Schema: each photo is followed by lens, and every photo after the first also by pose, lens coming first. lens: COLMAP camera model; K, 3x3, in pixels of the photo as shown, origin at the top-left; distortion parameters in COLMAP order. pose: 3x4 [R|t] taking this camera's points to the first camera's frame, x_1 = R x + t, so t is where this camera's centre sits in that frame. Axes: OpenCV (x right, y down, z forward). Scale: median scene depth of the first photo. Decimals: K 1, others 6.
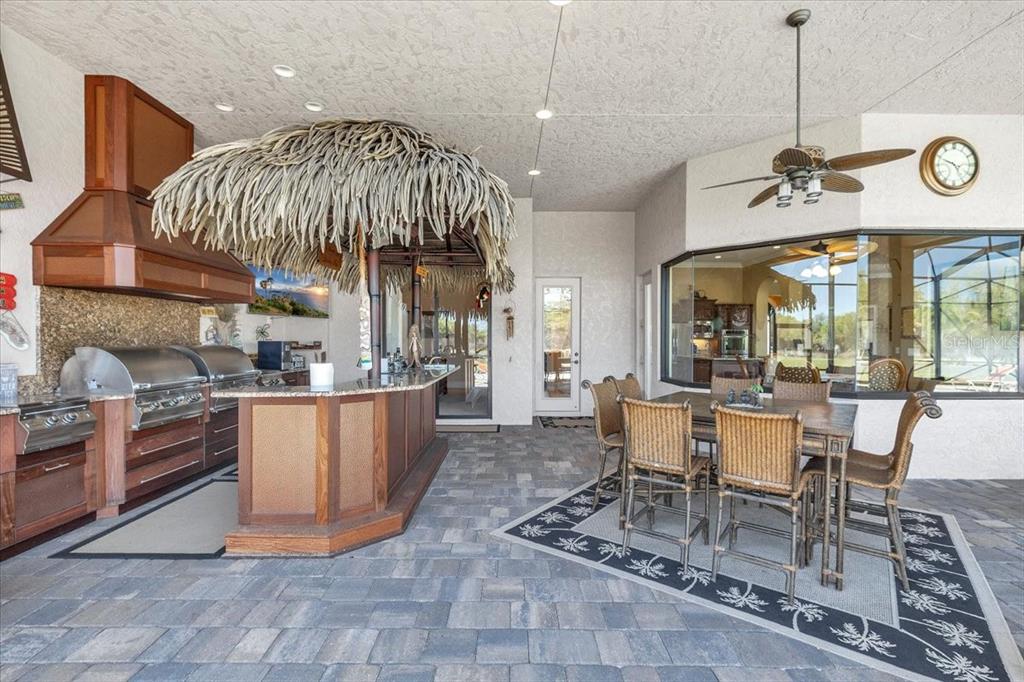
lens RADIAL K [[478.1, 0, 512.4], [0, 478.1, 347.0], [0, 0, 1]] dist [-0.001270, -0.000182]
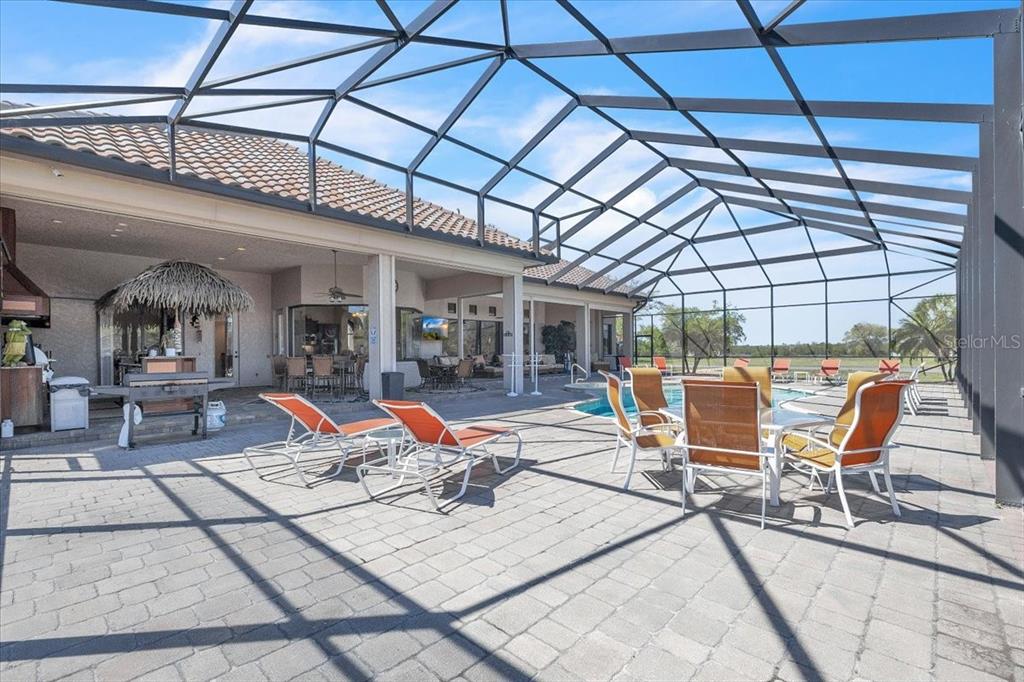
lens RADIAL K [[478.1, 0, 512.4], [0, 478.1, 347.0], [0, 0, 1]] dist [-0.001270, -0.000182]
pose [[0.711567, -0.009044, 0.702560, -0.386151], [0.026465, 0.999553, -0.013937, 0.047140], [-0.702119, 0.028510, 0.711488, -0.975238]]
